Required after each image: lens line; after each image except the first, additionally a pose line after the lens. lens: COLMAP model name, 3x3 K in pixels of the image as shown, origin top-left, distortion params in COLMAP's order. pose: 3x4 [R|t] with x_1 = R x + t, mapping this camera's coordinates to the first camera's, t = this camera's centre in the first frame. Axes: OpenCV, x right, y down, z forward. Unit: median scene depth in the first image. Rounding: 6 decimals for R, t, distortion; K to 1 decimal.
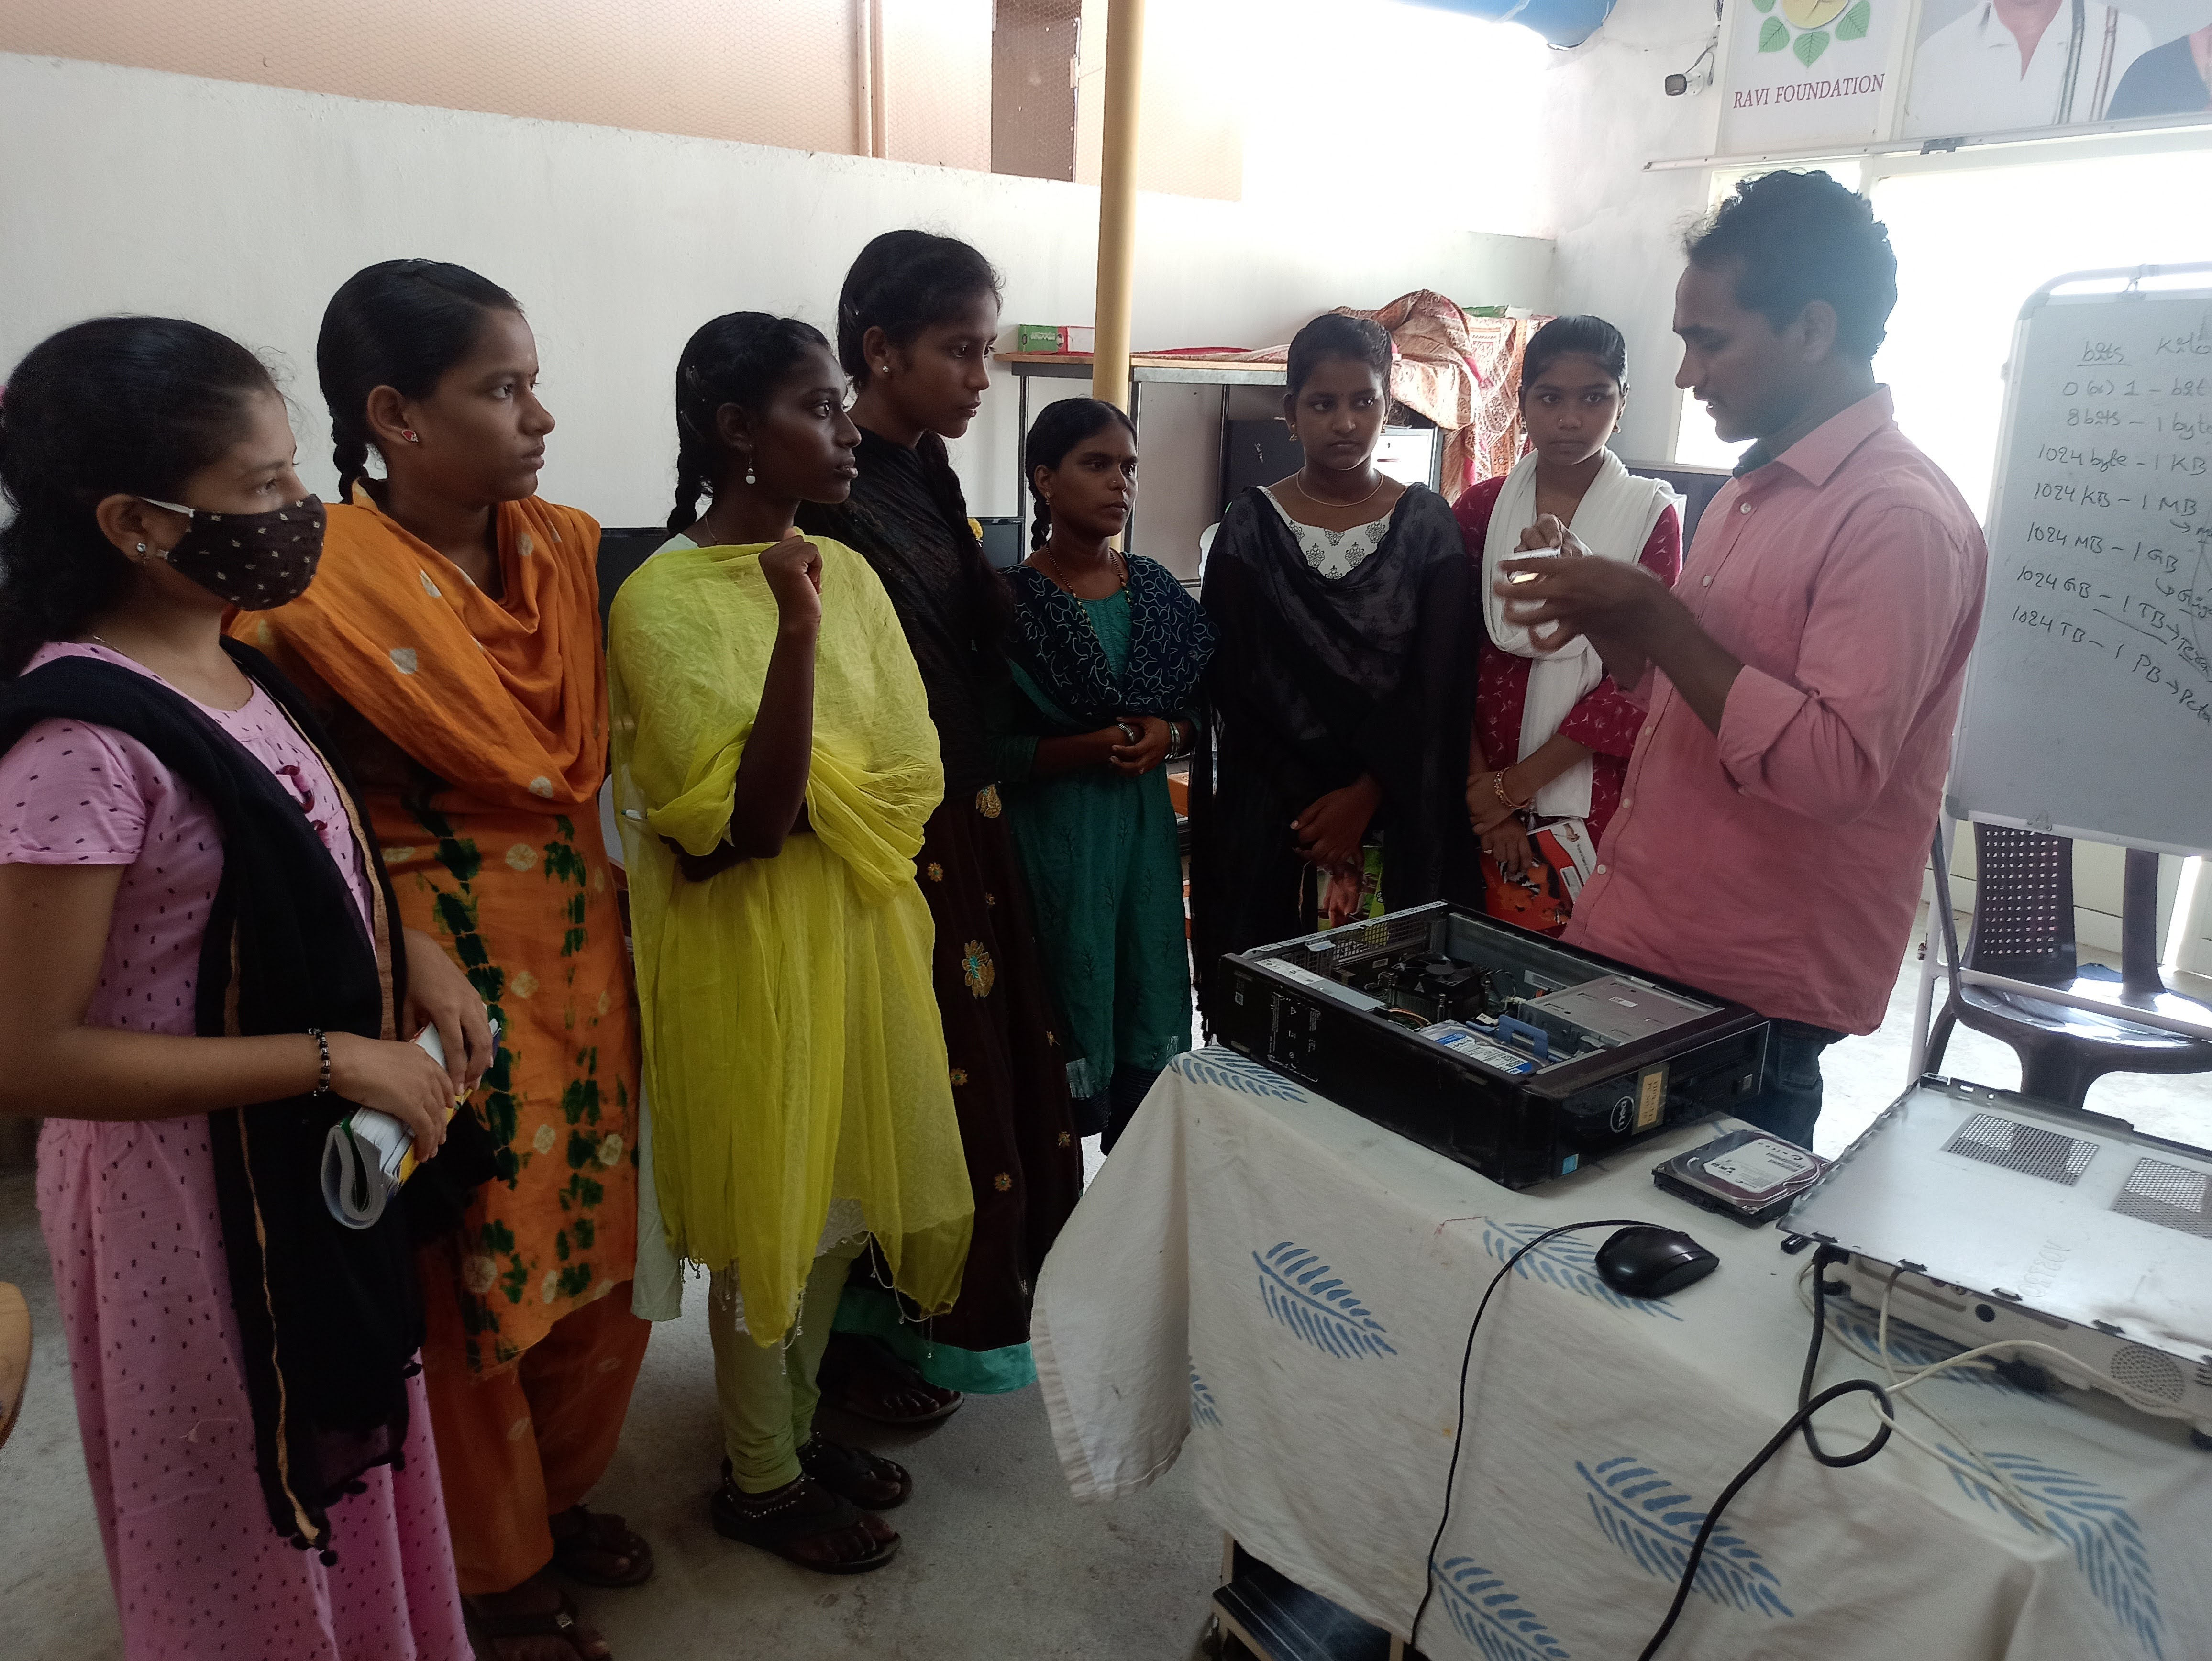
lens RADIAL K [[1589.9, 0, 1106.0], [0, 1589.9, 830.5], [0, 0, 1]] dist [-0.002115, -0.002803]
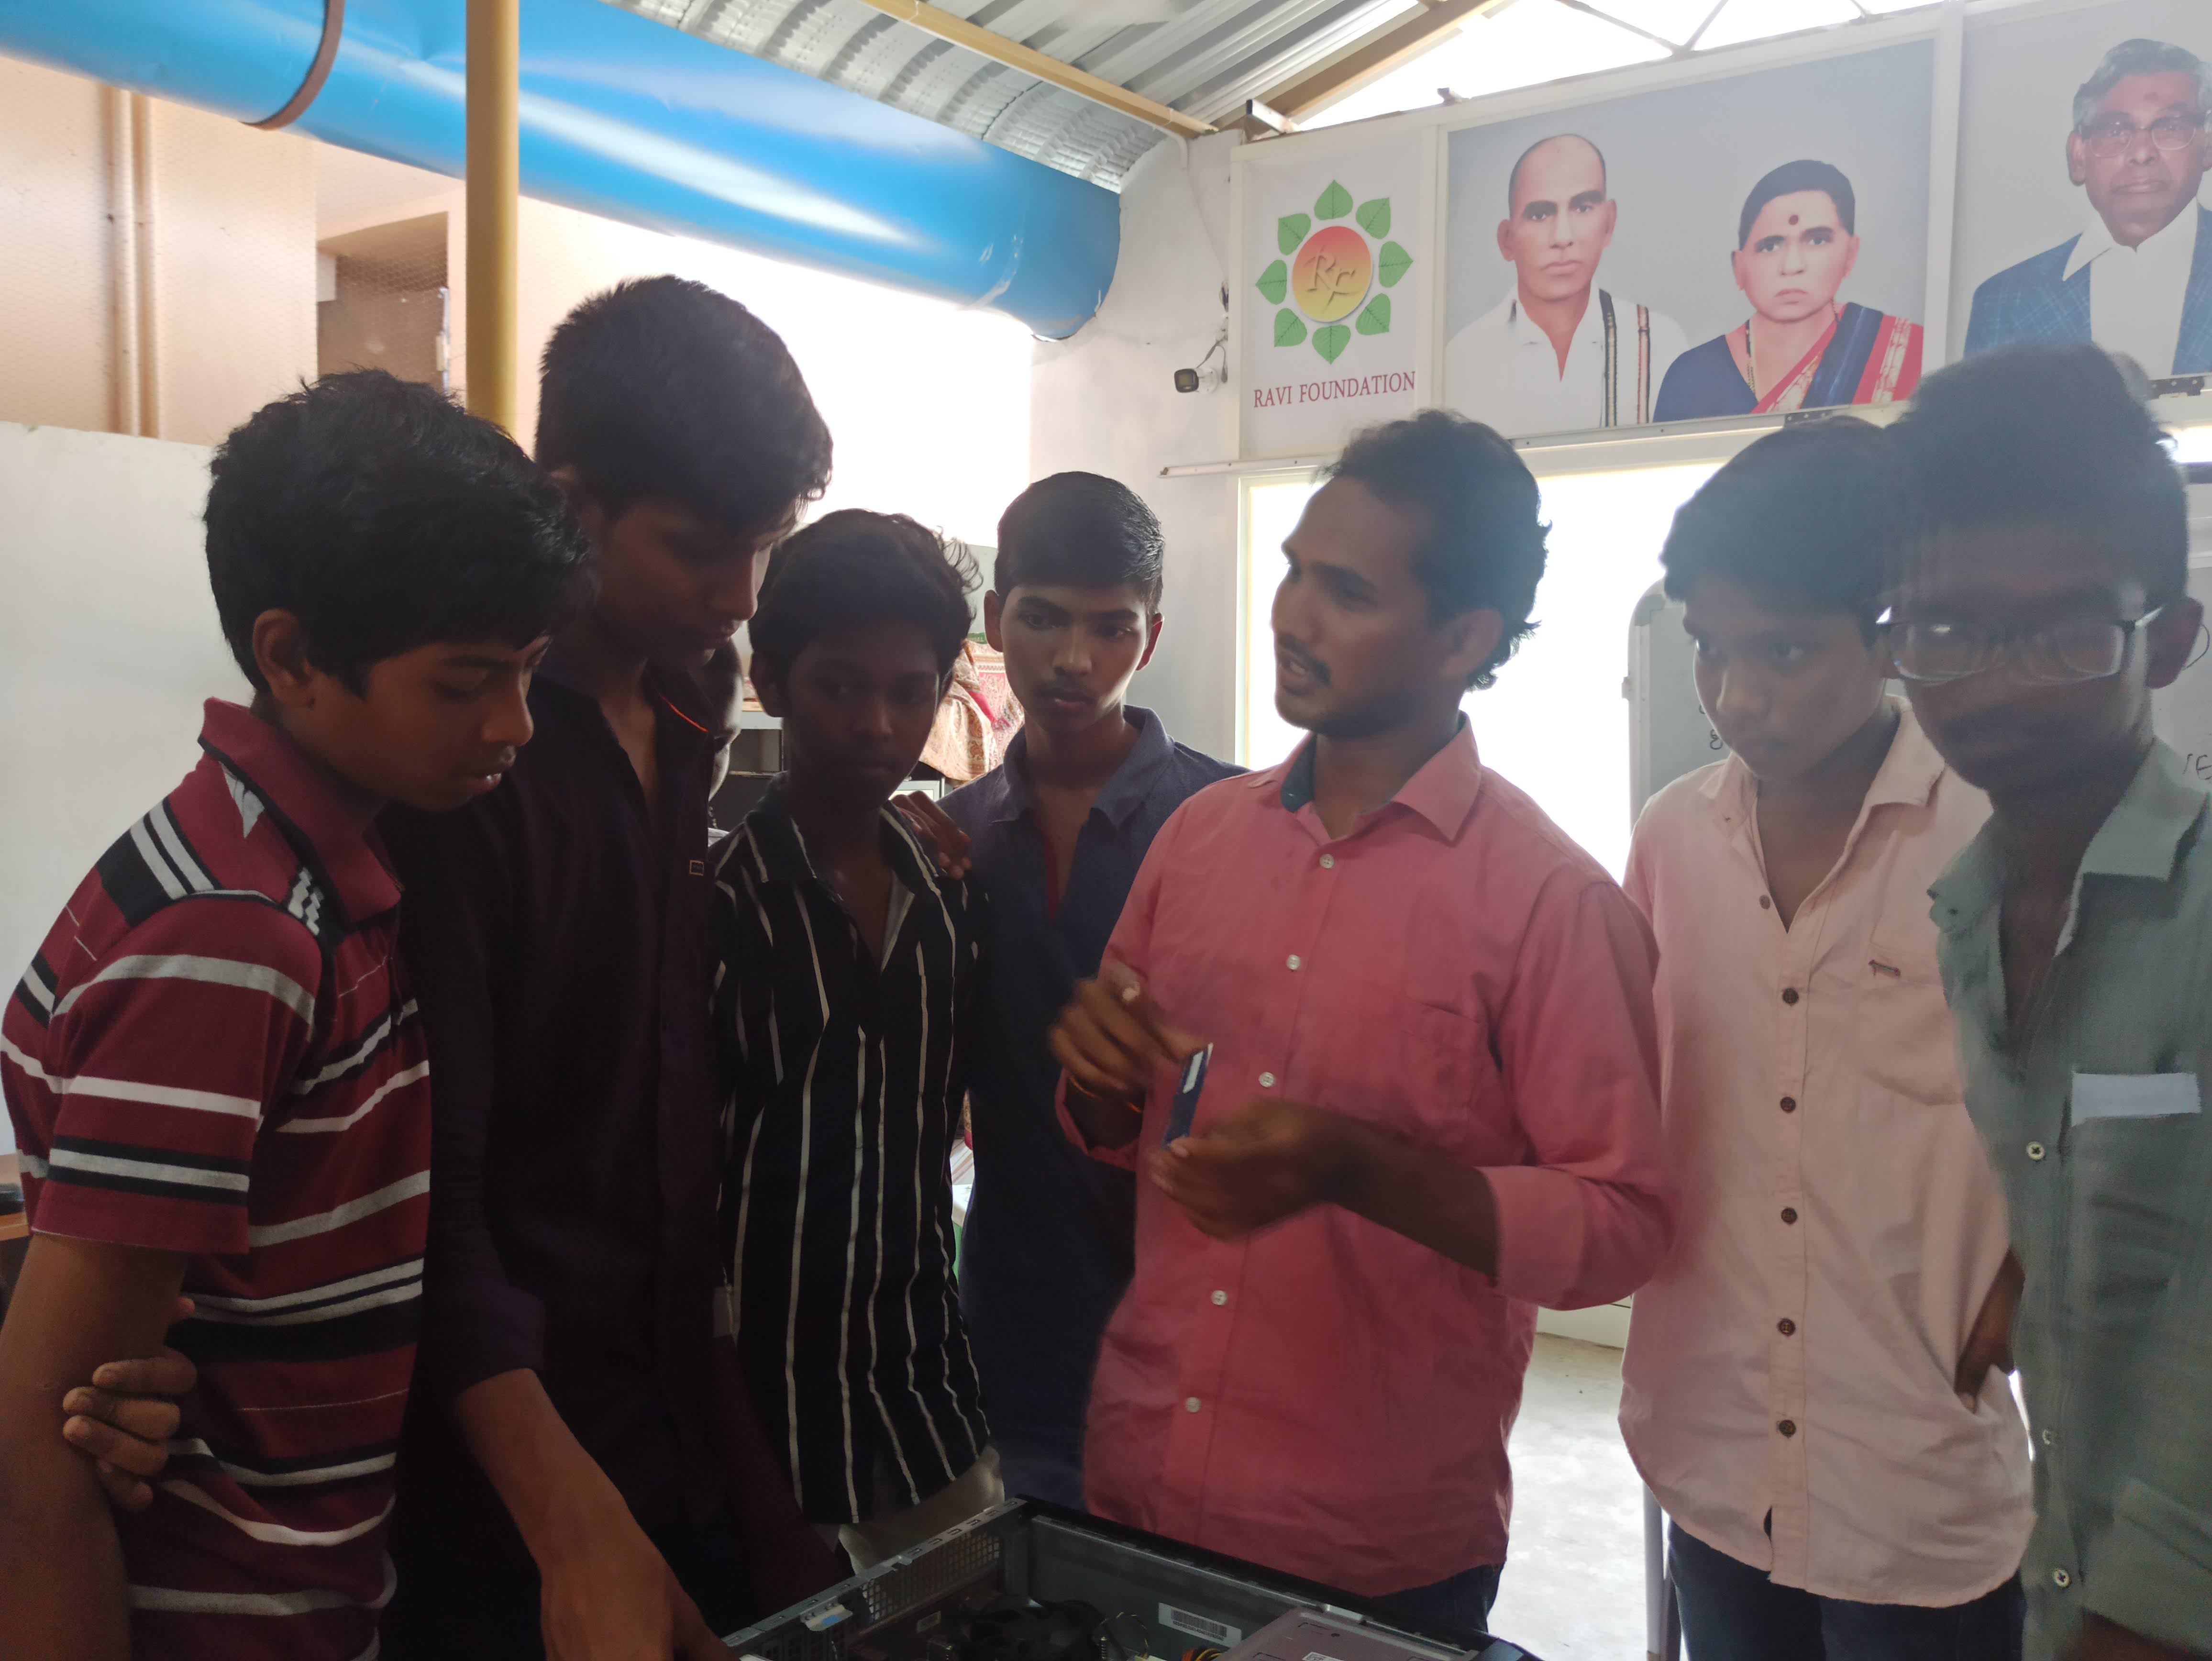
lens RADIAL K [[1951.2, 0, 1092.6], [0, 1951.2, 886.2], [0, 0, 1]] dist [0.004631, -0.024024]
pose [[0.961492, -0.043011, 0.271445, 0.036878], [0.095436, 0.978469, -0.183005, -0.044801], [-0.257729, 0.201863, 0.944895, 0.195529]]
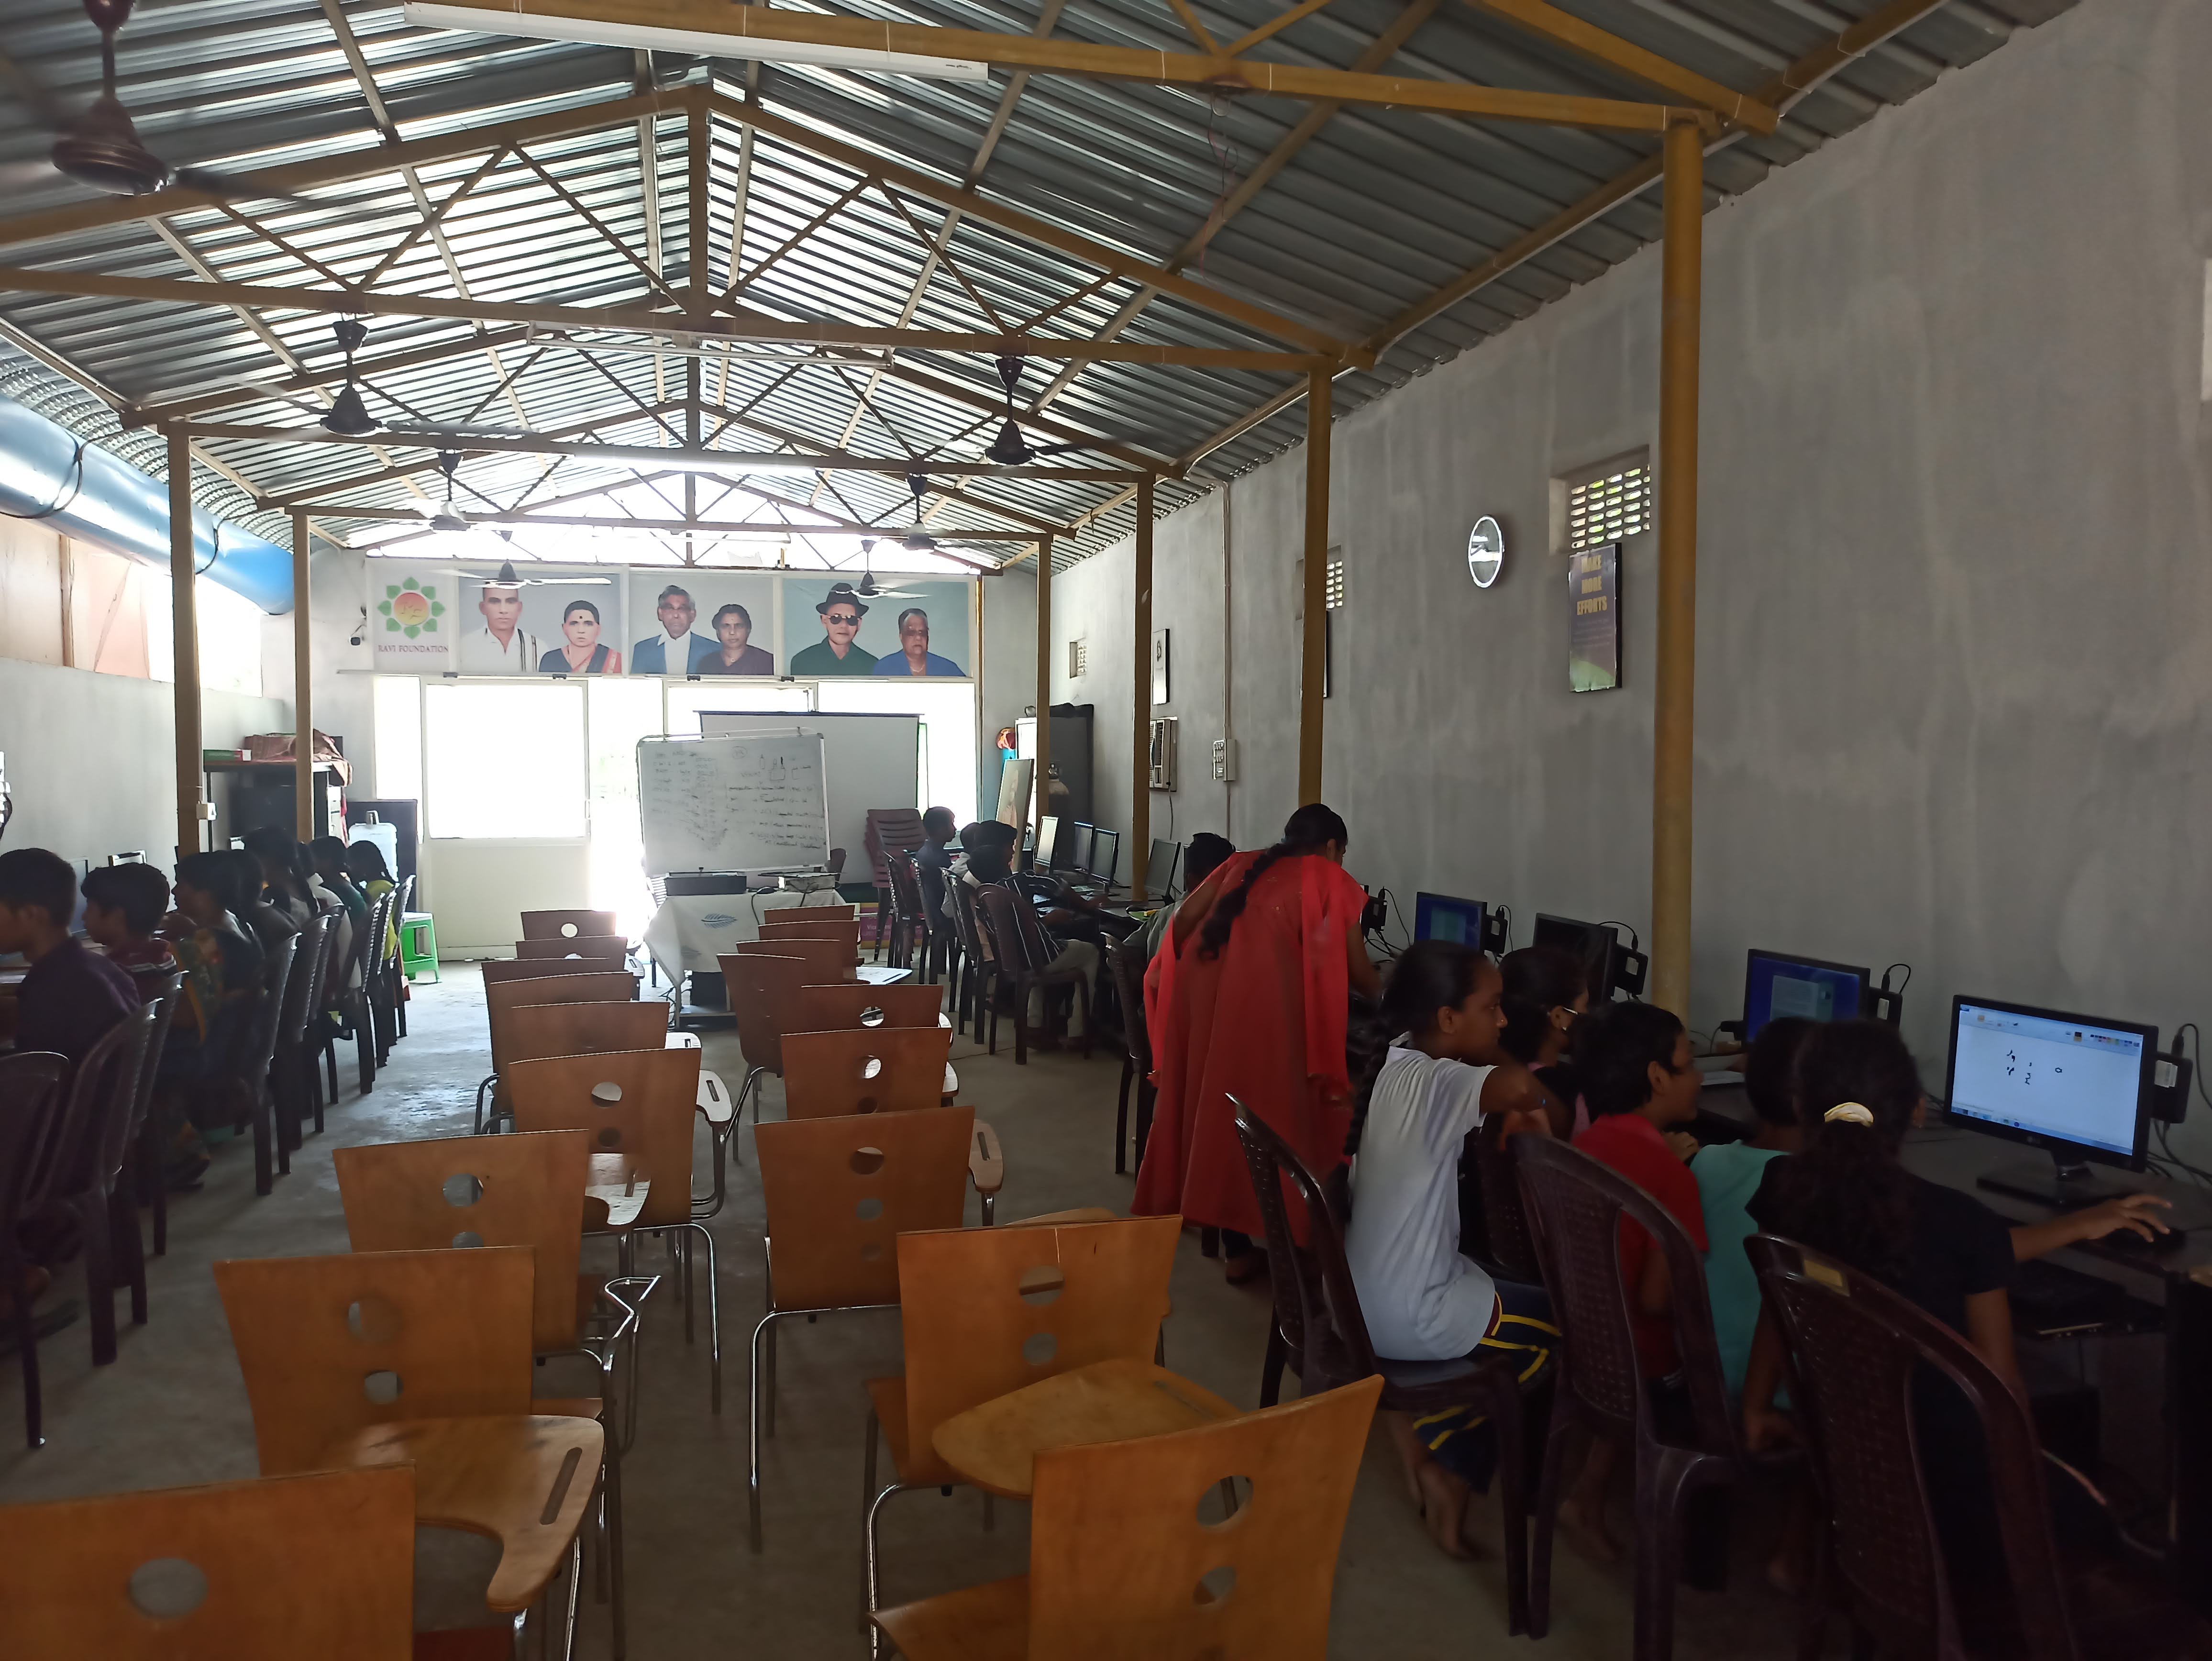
lens RADIAL K [[1668.4, 0, 1106.0], [0, 1668.4, 830.5], [0, 0, 1]] dist [0.066385, -0.057523]
pose [[0.381387, -0.068753, 0.921855, -3.624547], [0.271389, 0.961615, -0.040560, 0.463694], [-0.883681, 0.265650, 0.385406, -2.021497]]
